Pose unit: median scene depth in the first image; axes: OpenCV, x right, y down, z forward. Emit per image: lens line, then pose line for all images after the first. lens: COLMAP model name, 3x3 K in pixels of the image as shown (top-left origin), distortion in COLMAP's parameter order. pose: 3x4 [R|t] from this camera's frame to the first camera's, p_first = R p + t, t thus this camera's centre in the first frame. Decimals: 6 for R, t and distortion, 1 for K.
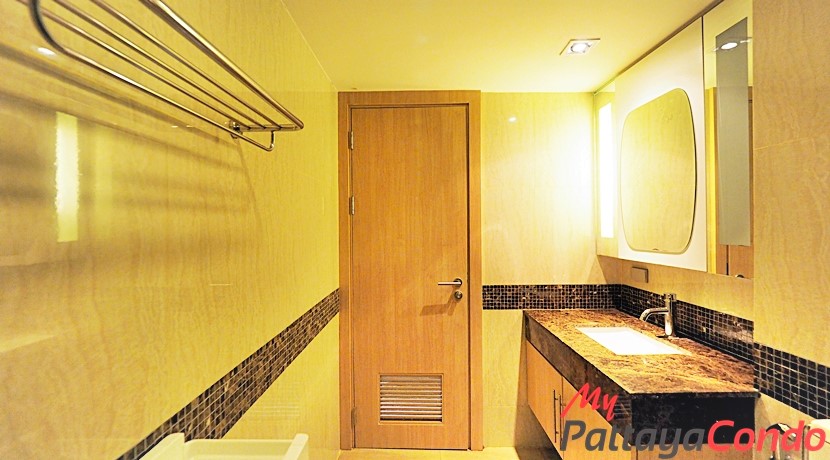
lens RADIAL K [[351.9, 0, 414.6], [0, 351.9, 226.1], [0, 0, 1]] dist [-0.008343, 0.000514]
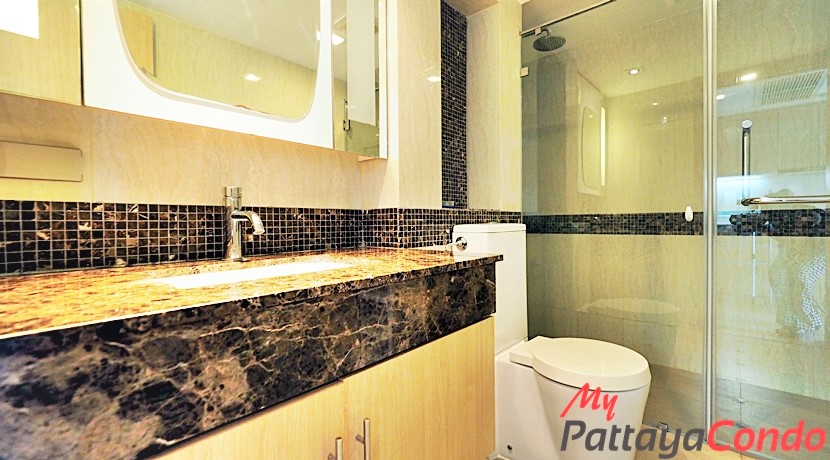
lens RADIAL K [[351.9, 0, 414.3], [0, 351.9, 229.3], [0, 0, 1]] dist [-0.008343, 0.000514]
pose [[-0.758283, 0.002135, 0.651922, 0.181414], [0.017032, 0.999718, 0.016536, 0.397307], [-0.651703, 0.023643, -0.758105, 1.926301]]
